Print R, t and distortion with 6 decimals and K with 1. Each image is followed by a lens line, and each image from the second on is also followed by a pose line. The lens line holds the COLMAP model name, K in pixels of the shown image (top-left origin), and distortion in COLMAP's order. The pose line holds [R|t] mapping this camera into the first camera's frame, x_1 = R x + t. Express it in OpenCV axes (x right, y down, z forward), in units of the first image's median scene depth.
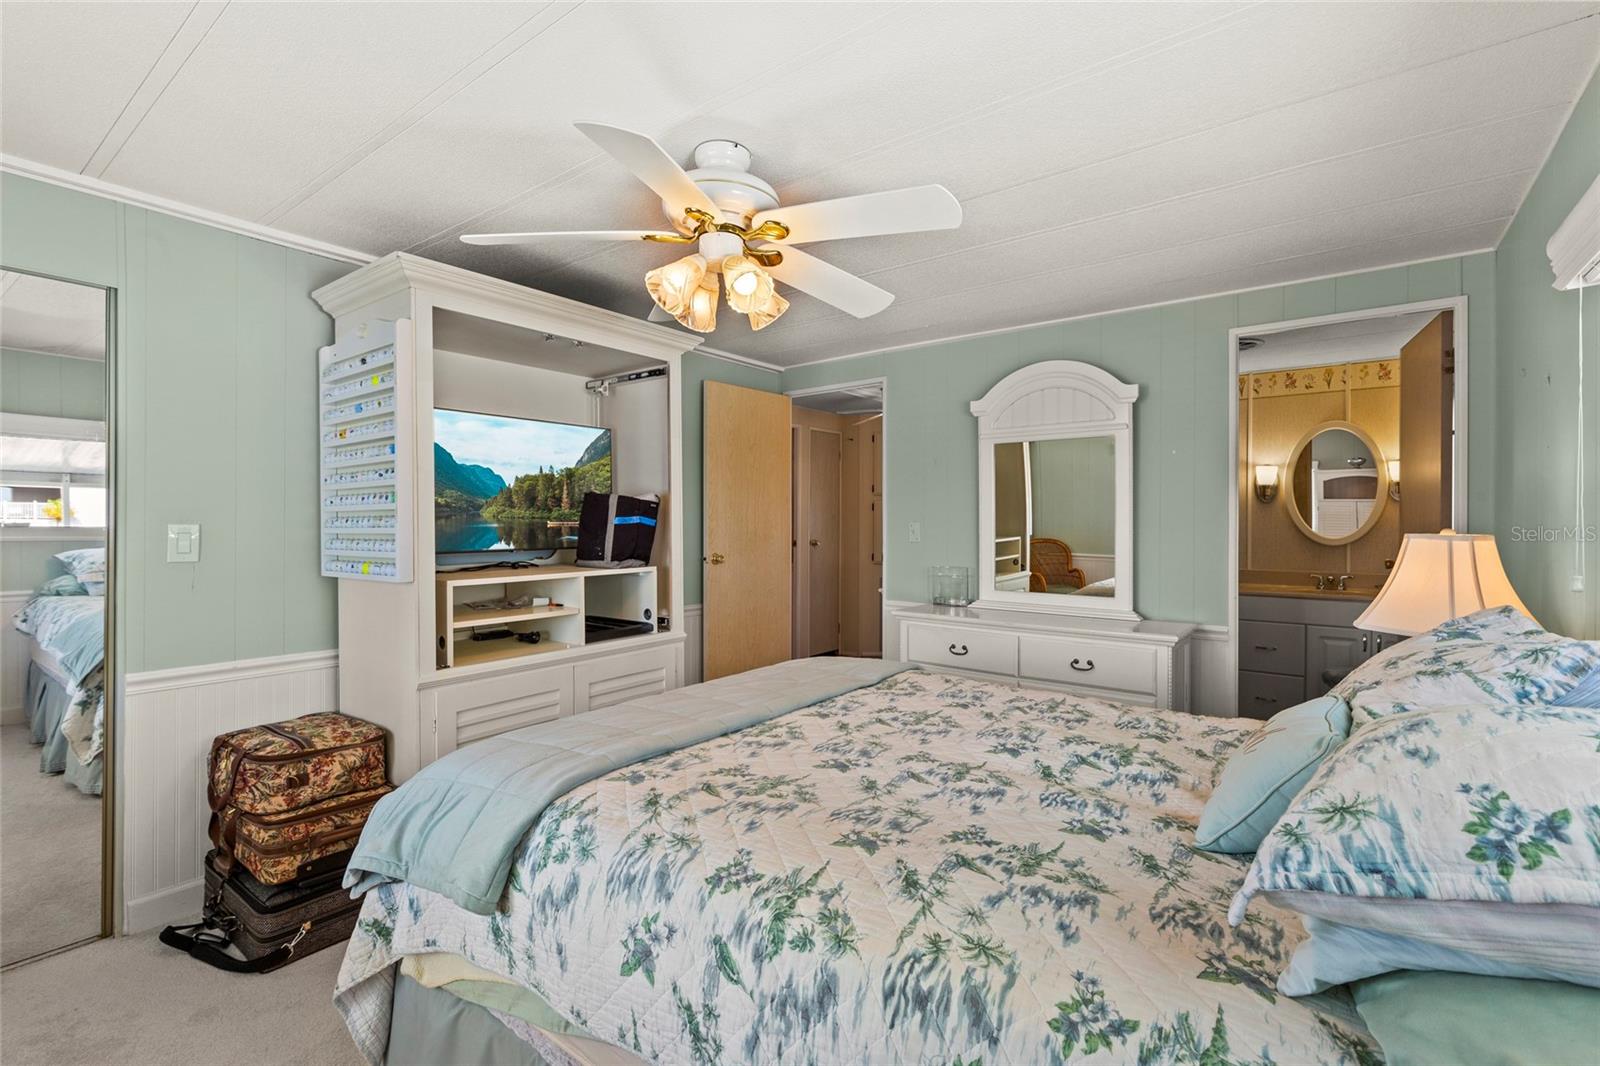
lens RADIAL K [[717.2, 0, 801.8], [0, 717.2, 530.2], [0, 0, 1]] dist [-0.000868, -0.000088]
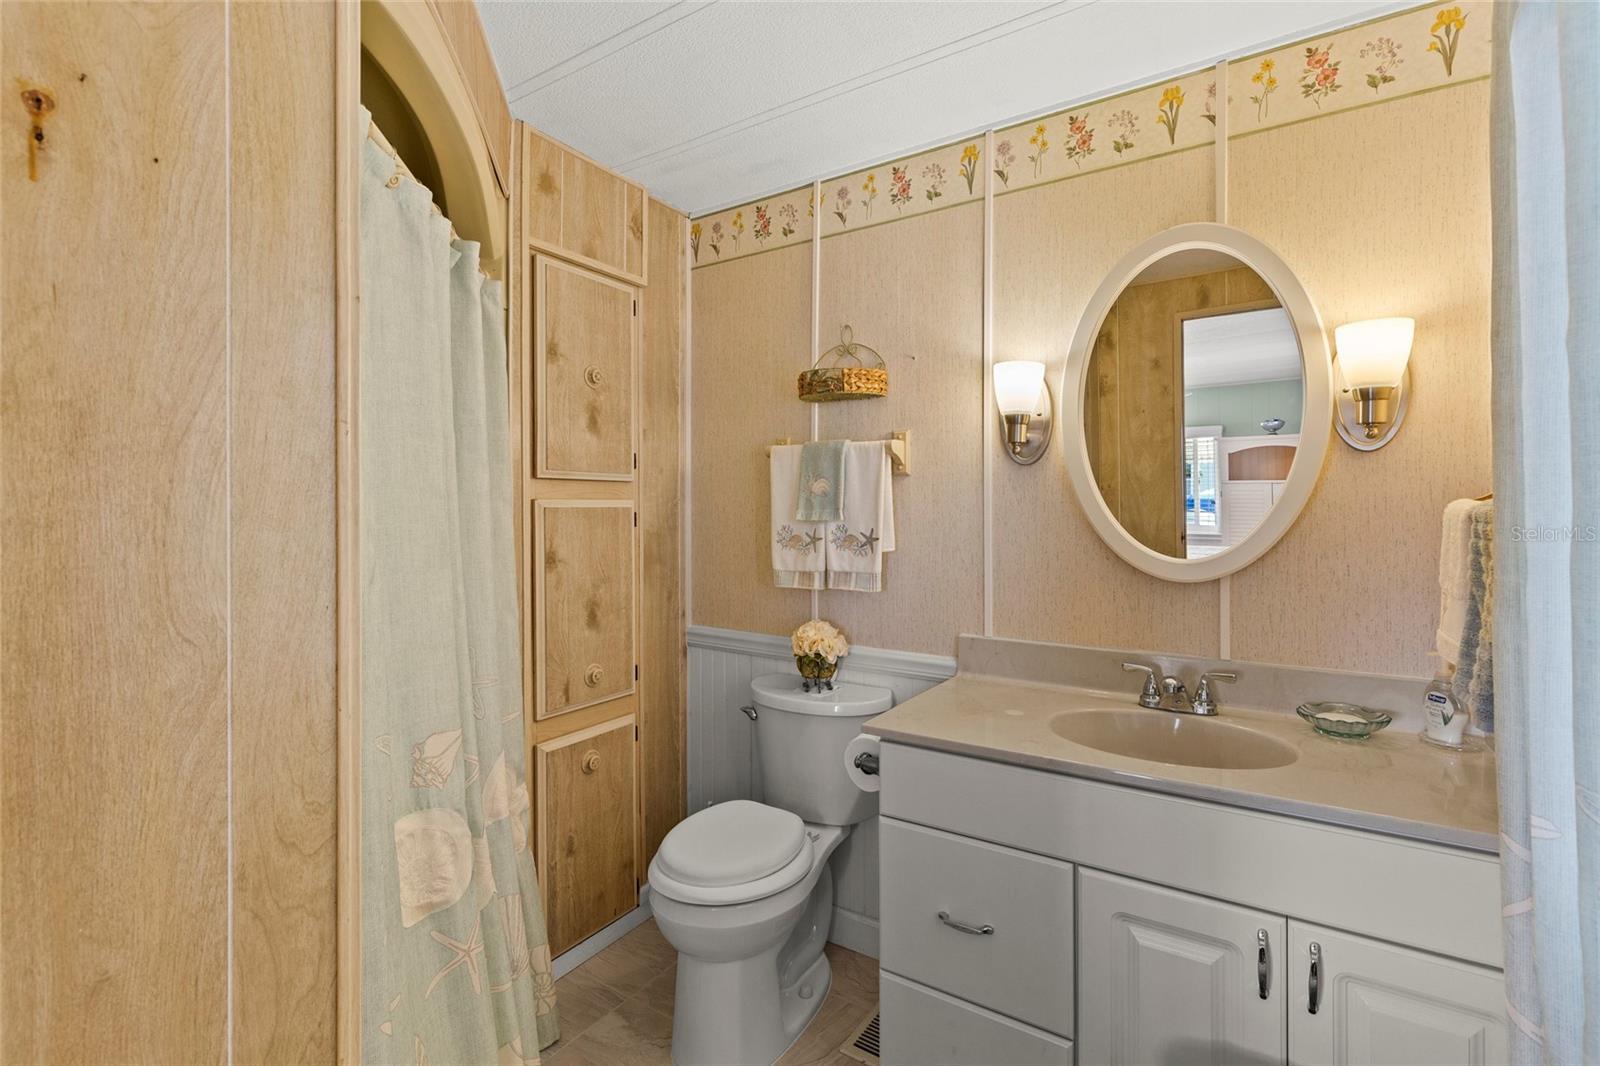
lens RADIAL K [[717.2, 0, 799.6], [0, 717.2, 520.5], [0, 0, 1]] dist [-0.000868, -0.000088]
pose [[0.997752, -0.004289, 0.066879, 0.506933], [0.004375, 0.999990, -0.001144, -0.008741], [-0.066874, 0.001434, 0.997760, 0.633203]]
